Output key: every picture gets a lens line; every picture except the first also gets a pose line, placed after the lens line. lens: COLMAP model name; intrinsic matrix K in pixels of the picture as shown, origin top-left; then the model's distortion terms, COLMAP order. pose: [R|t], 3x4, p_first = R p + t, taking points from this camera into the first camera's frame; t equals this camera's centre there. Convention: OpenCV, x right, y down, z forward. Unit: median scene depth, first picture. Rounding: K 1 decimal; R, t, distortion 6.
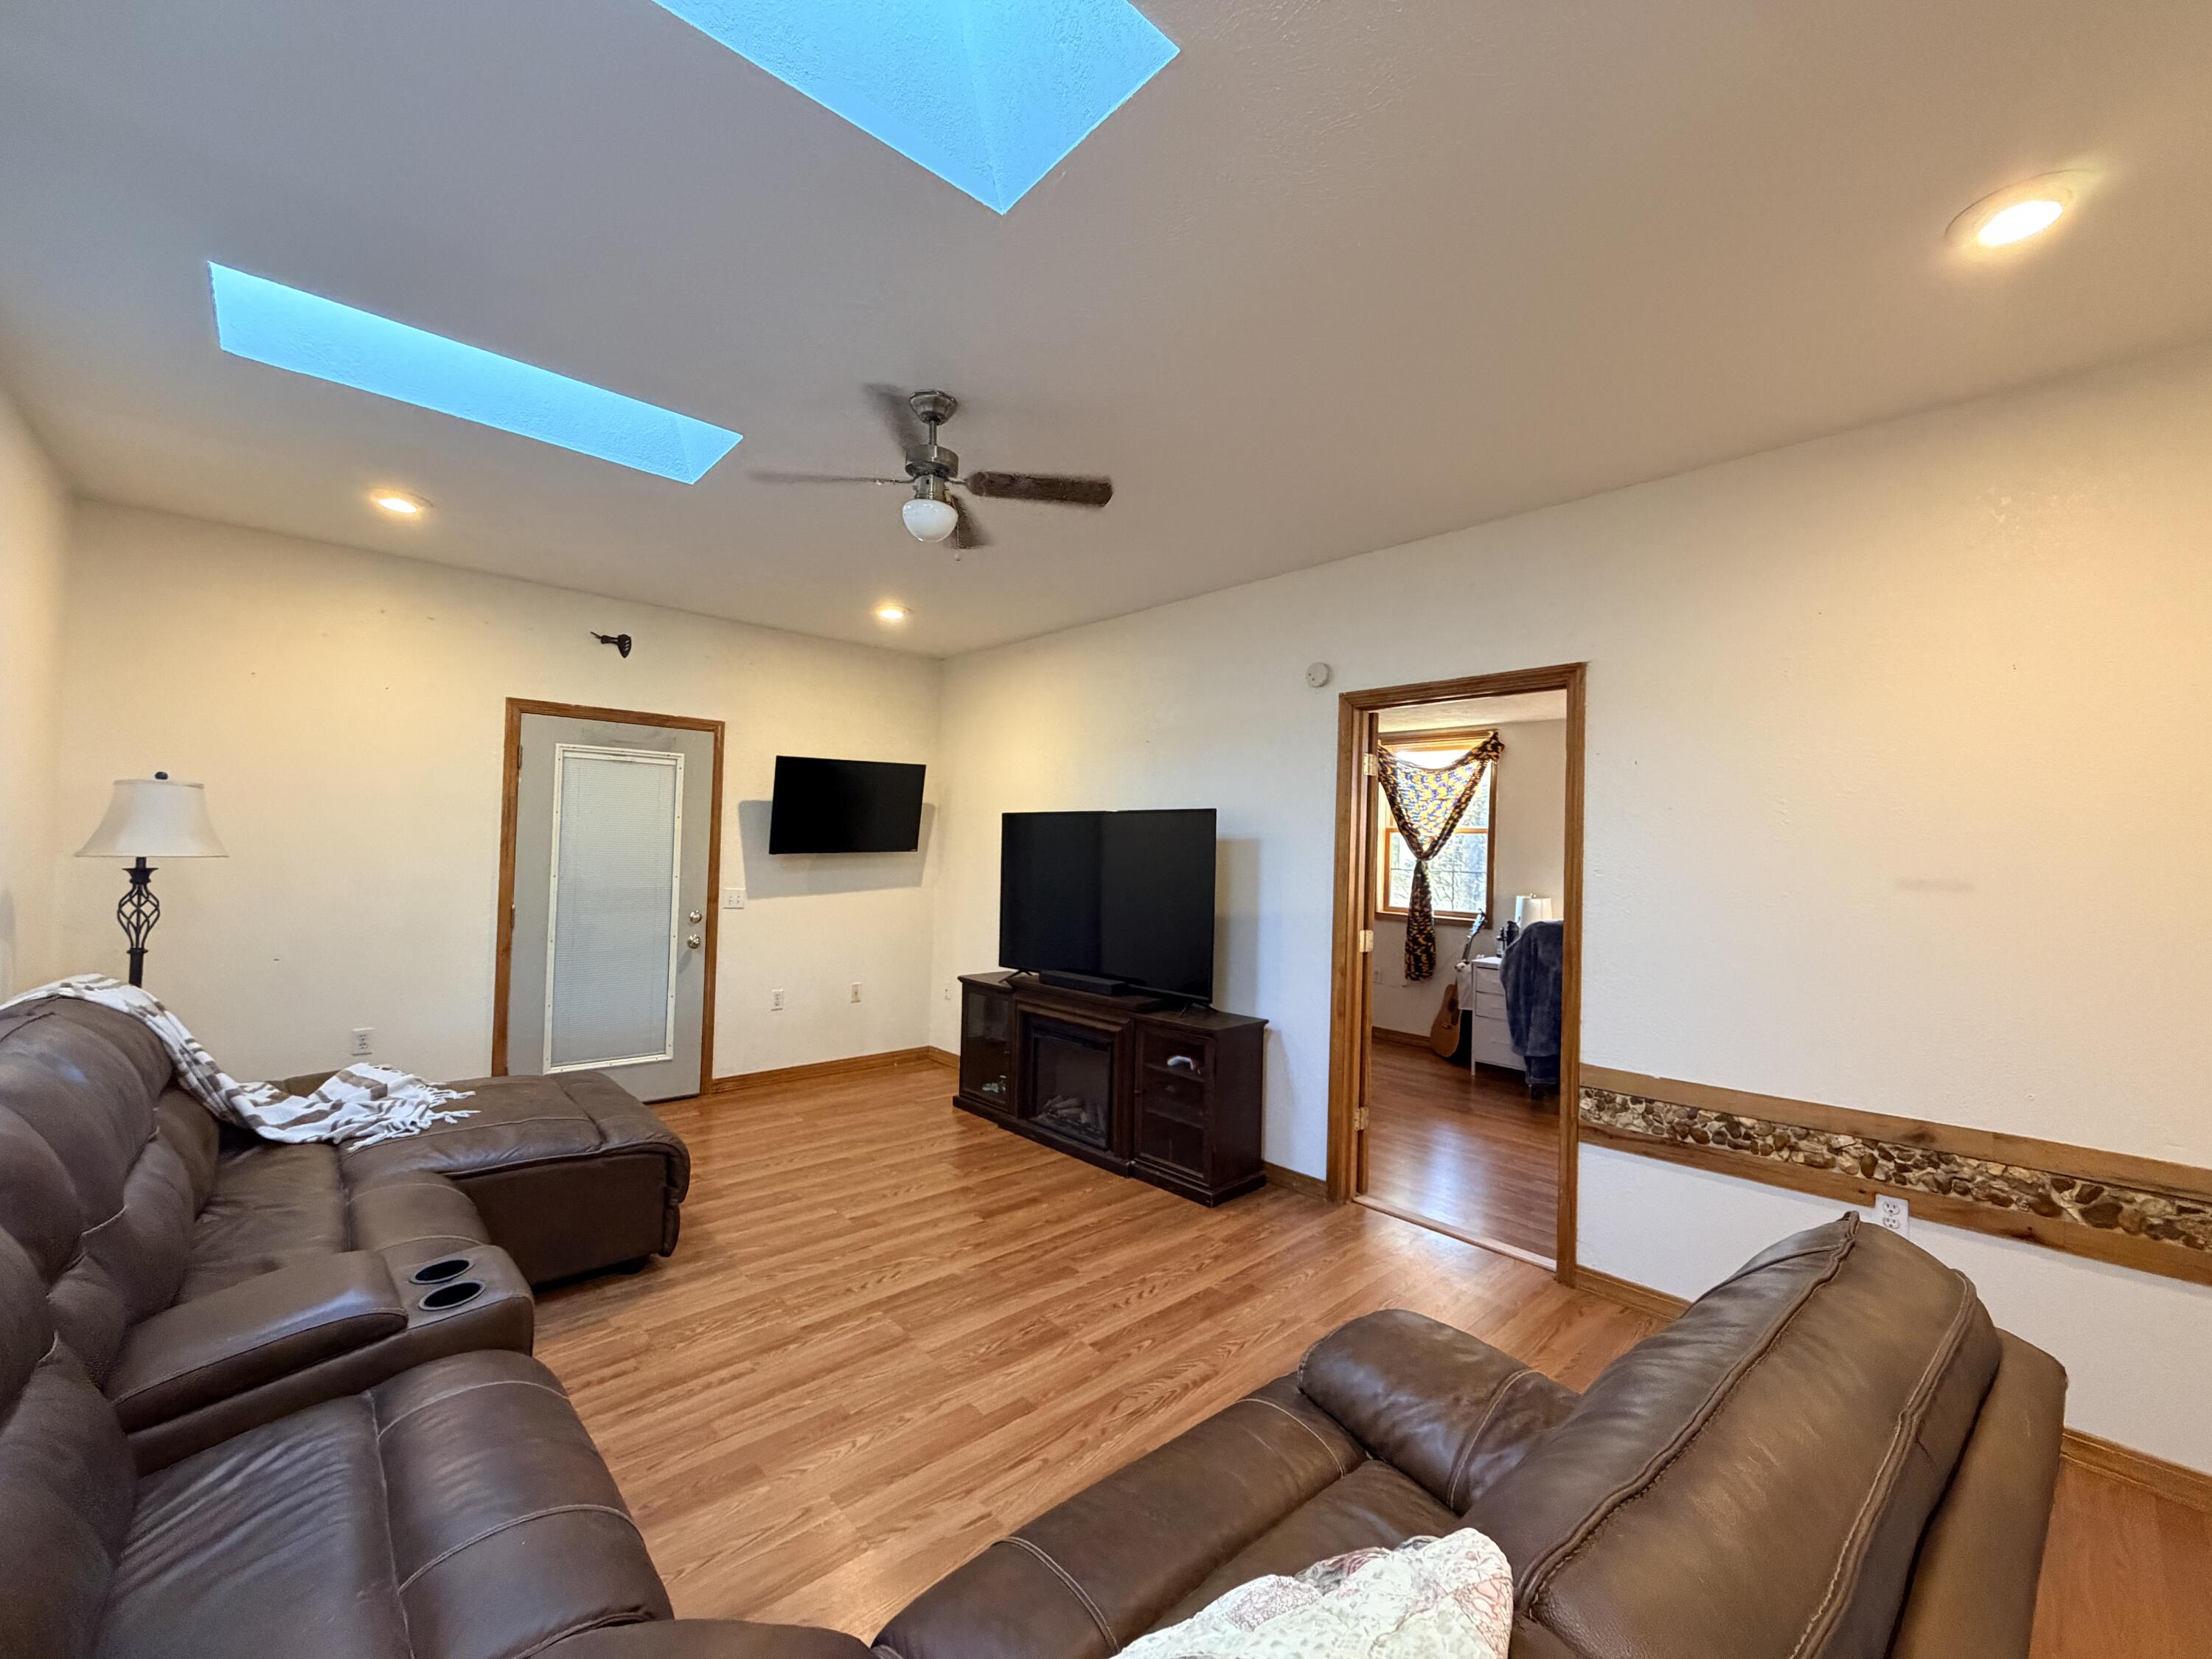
lens RADIAL K [[881.2, 0, 1097.4], [0, 881.2, 830.5], [0, 0, 1]] dist [-0.000216, 0.000112]
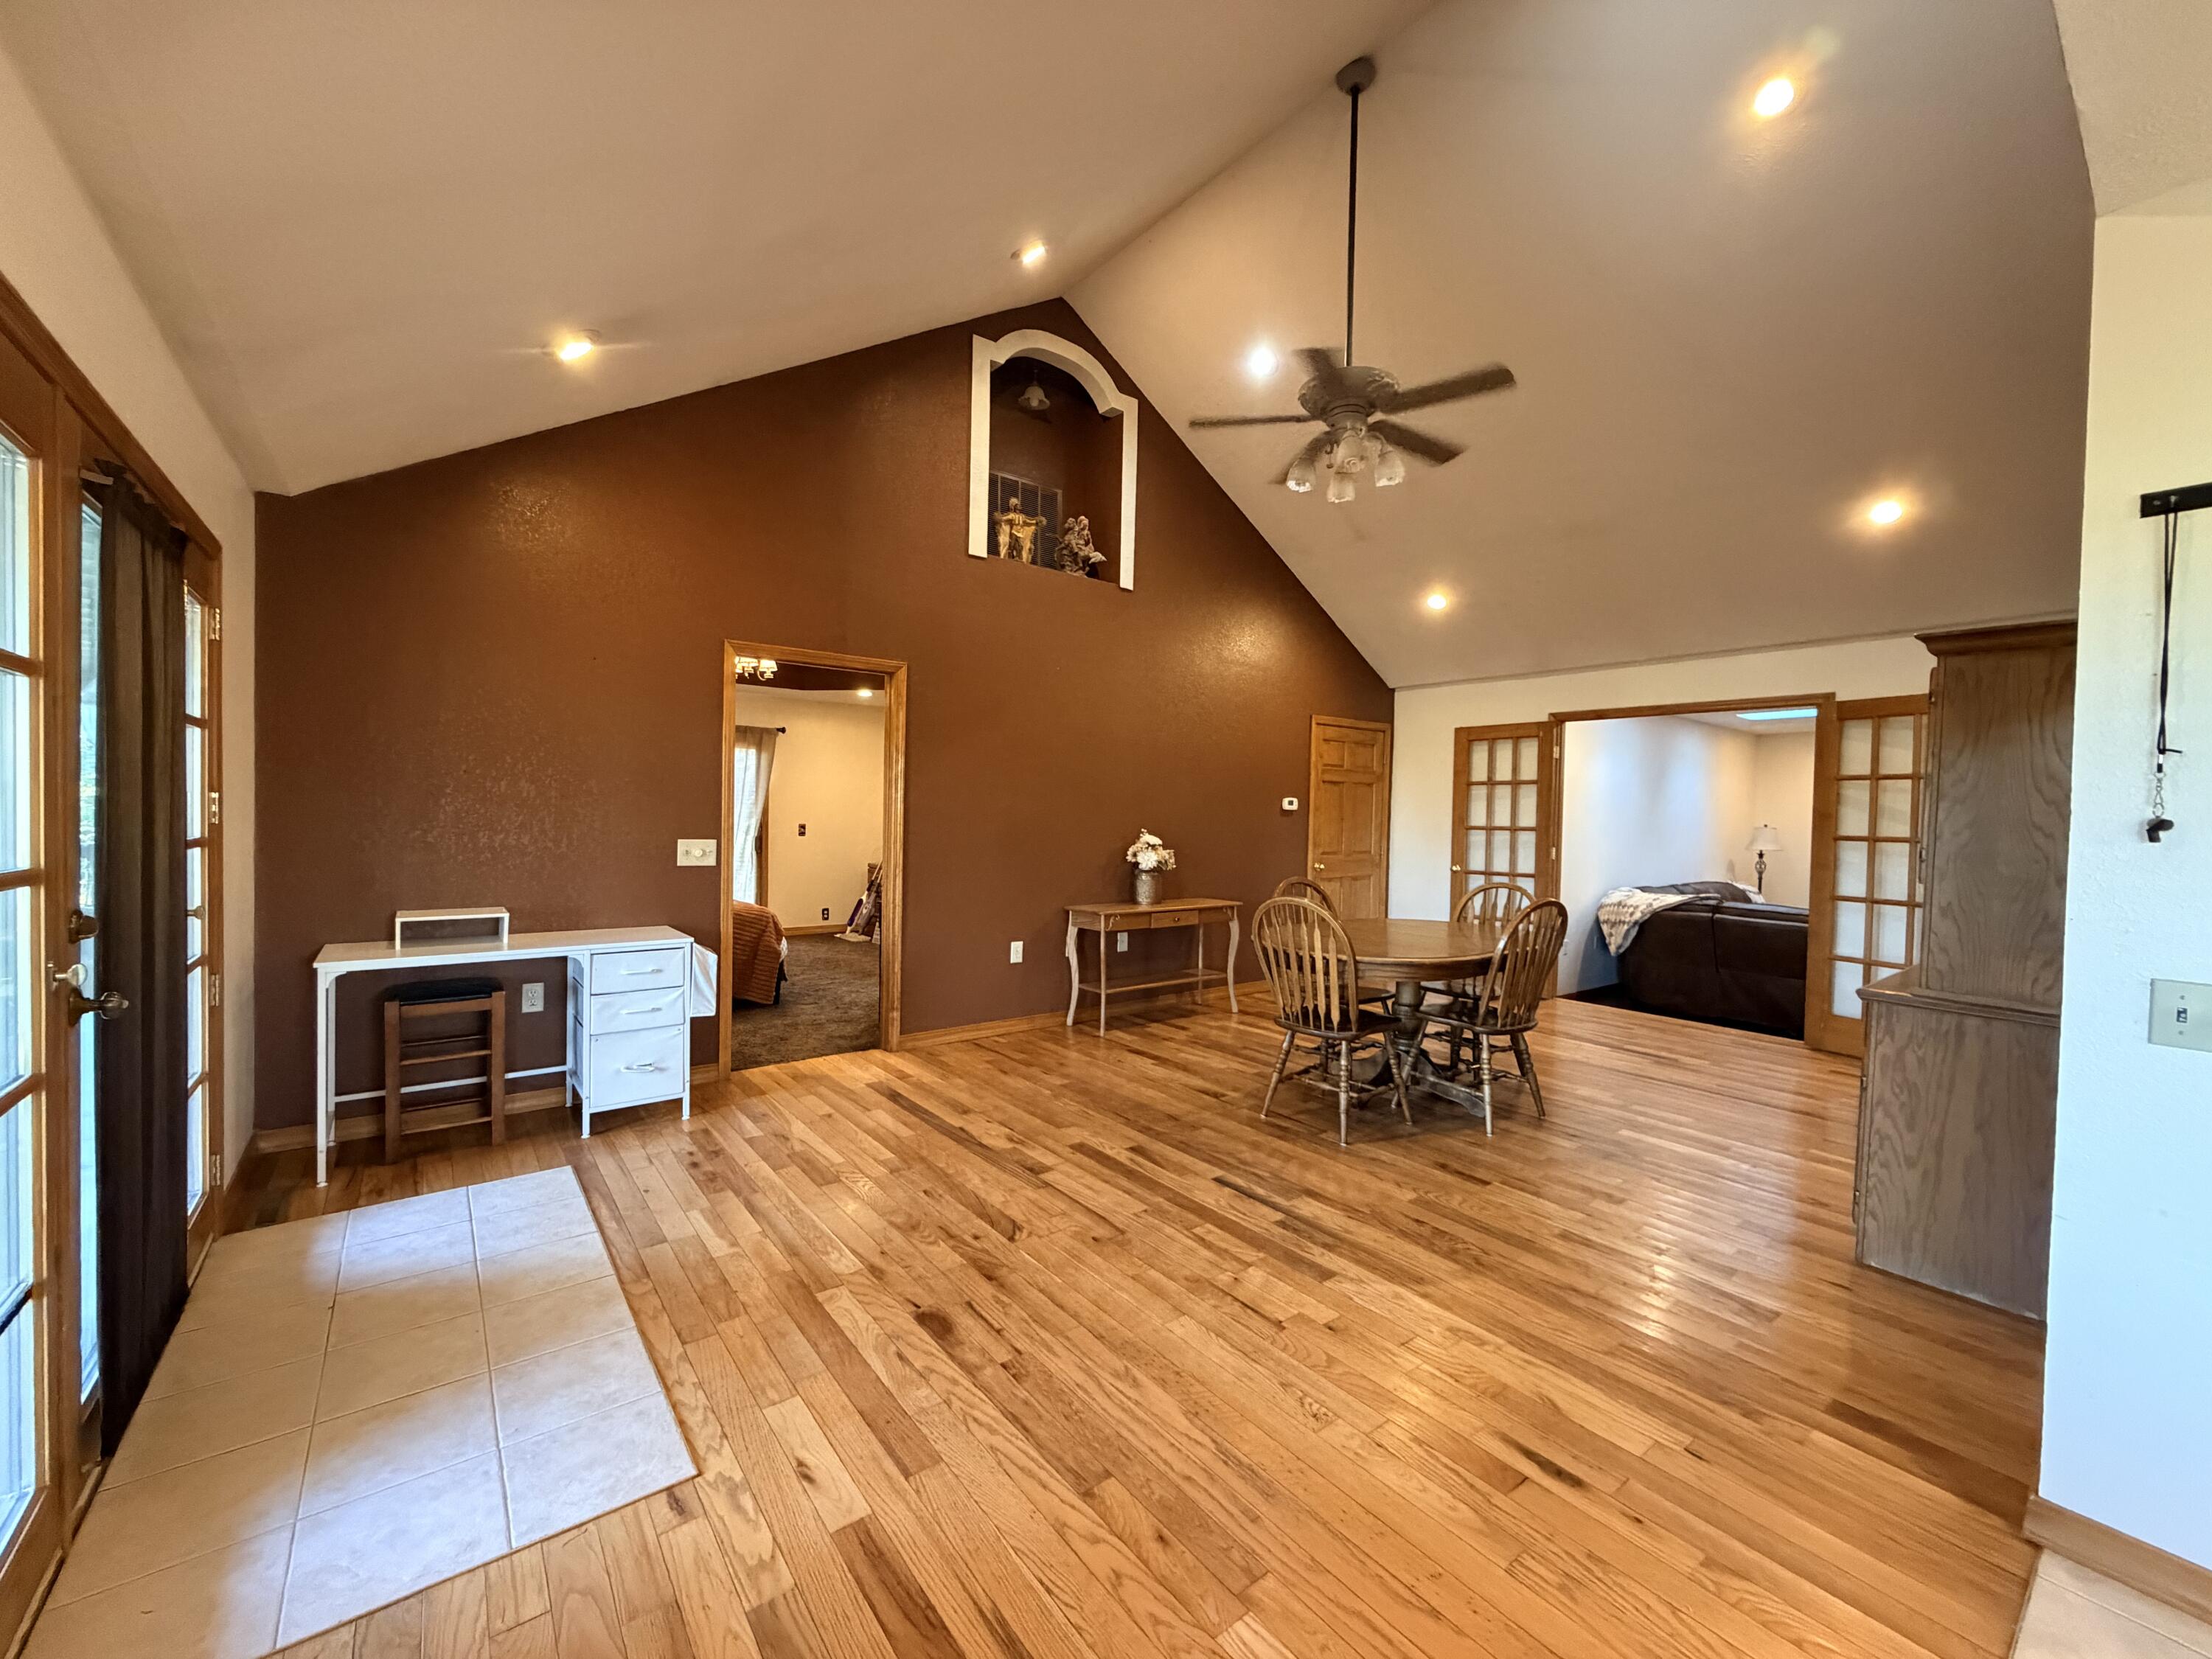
lens RADIAL K [[881.2, 0, 1097.4], [0, 881.2, 830.5], [0, 0, 1]] dist [-0.000216, 0.000112]
pose [[-0.085620, -0.011213, -0.996265, 2.142467], [-0.003734, 0.999933, -0.010934, 0.001579], [0.996321, 0.002784, -0.085656, -1.063362]]
